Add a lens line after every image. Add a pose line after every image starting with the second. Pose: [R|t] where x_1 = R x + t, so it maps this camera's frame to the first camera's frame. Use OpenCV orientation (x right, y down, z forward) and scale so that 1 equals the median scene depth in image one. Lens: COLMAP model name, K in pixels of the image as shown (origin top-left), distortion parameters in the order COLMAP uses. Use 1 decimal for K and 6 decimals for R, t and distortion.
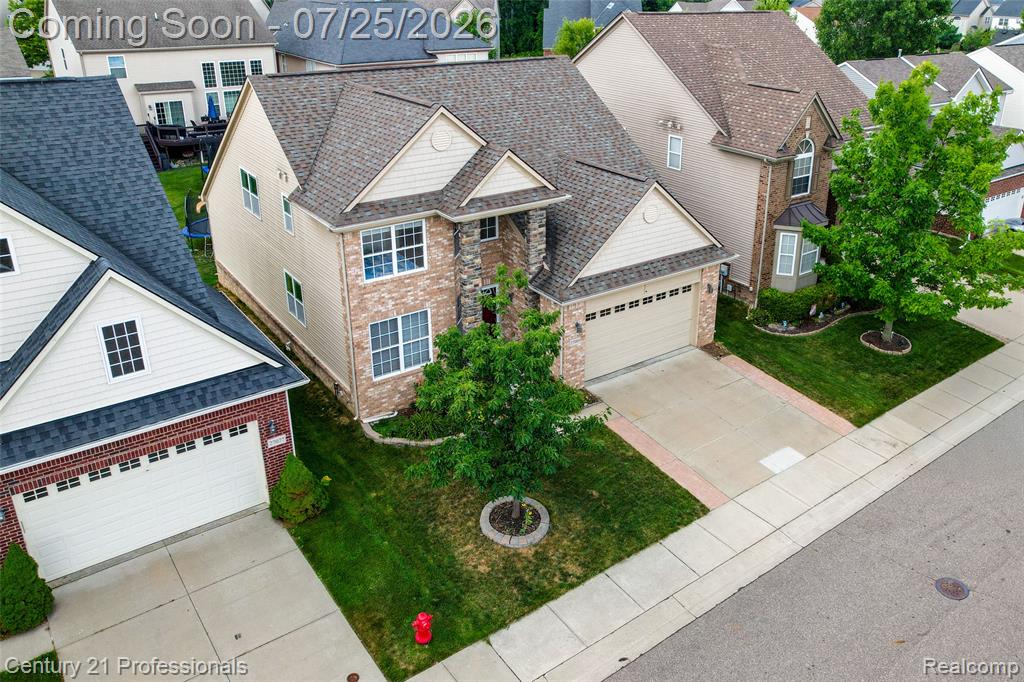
lens RADIAL K [[807.3, 0, 587.1], [0, 807.3, 276.5], [0, 0, 1]] dist [-0.028377, 0.001729]
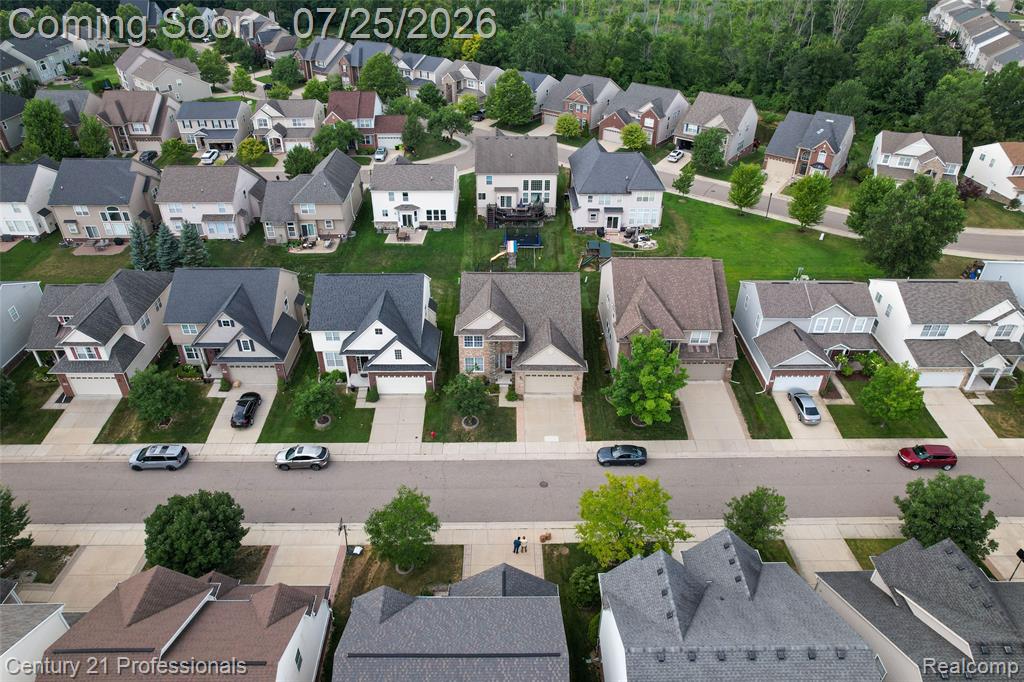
lens RADIAL K [[661.8, 0, 507.6], [0, 661.8, 329.4], [0, 0, 1]] dist [-0.063203, 0.079365]
pose [[0.780502, 0.328846, -0.531673, 1.423828], [-0.207003, 0.938439, 0.276553, -0.926068], [0.589887, -0.105792, 0.800526, -1.255929]]
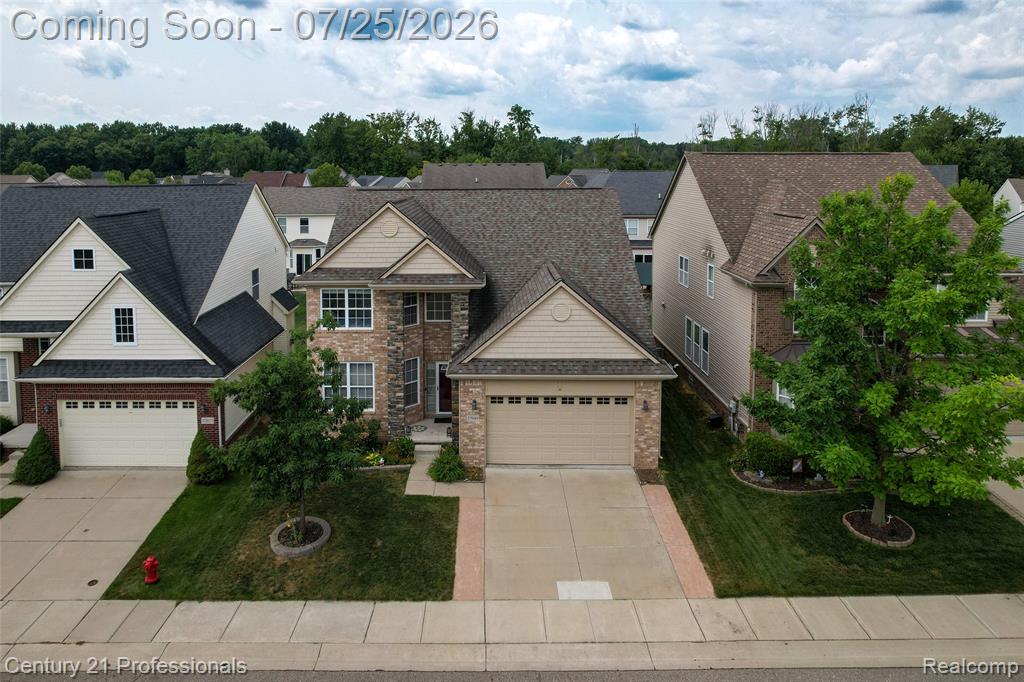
lens RADIAL K [[685.7, 0, 477.1], [0, 685.7, 209.4], [0, 0, 1]] dist [-0.035965, 0.004815]
pose [[0.770363, 0.013402, -0.637464, 0.630874], [-0.208245, 0.950240, -0.231683, 0.027795], [0.602640, 0.311229, 0.734821, 0.259947]]
